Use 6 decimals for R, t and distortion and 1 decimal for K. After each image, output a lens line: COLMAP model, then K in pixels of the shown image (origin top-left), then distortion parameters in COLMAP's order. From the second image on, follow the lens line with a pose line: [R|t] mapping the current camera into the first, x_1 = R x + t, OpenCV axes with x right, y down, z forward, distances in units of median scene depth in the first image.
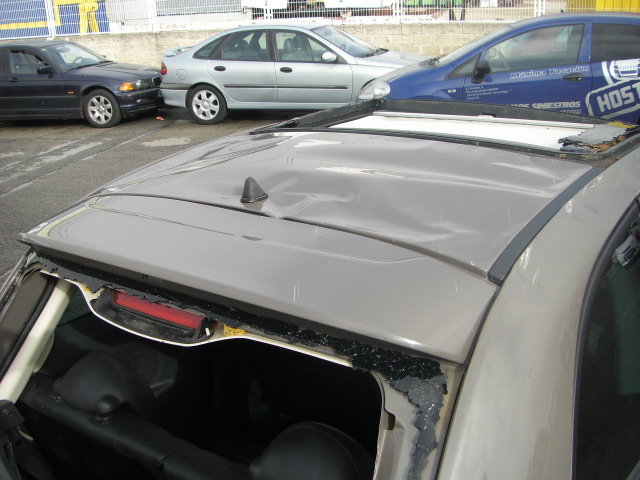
lens RADIAL K [[719.1, 0, 316.6], [0, 719.1, 246.5], [0, 0, 1]] dist [-0.134695, 0.000000]
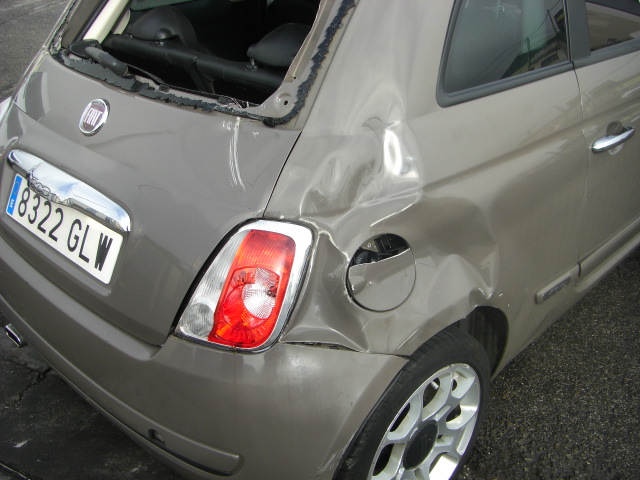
lens RADIAL K [[719.1, 0, 314.7], [0, 719.1, 247.3], [0, 0, 1]] dist [-0.134695, 0.000000]
pose [[0.990330, 0.107436, -0.087770, 0.025753], [-0.088186, 0.975910, 0.199555, 0.045999], [0.107095, -0.189885, 0.975948, -0.064890]]
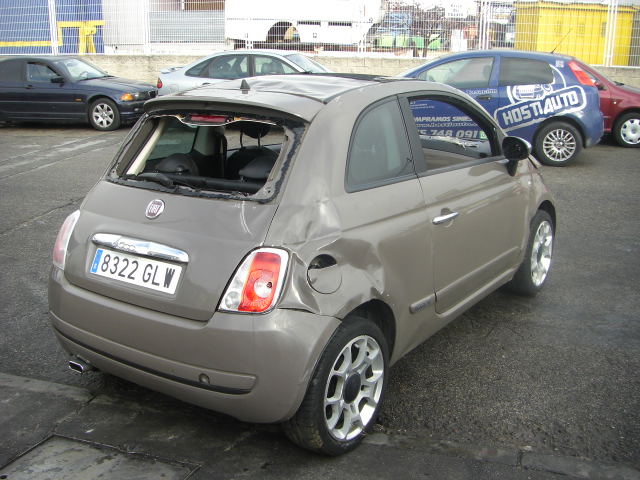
lens RADIAL K [[719.1, 0, 314.8], [0, 719.1, 257.3], [0, 0, 1]] dist [-0.134695, 0.000000]
pose [[0.998489, 0.039920, 0.037761, 0.012149], [-0.038482, 0.998535, -0.038048, 0.083748], [-0.039225, 0.036537, 0.998562, -0.205512]]
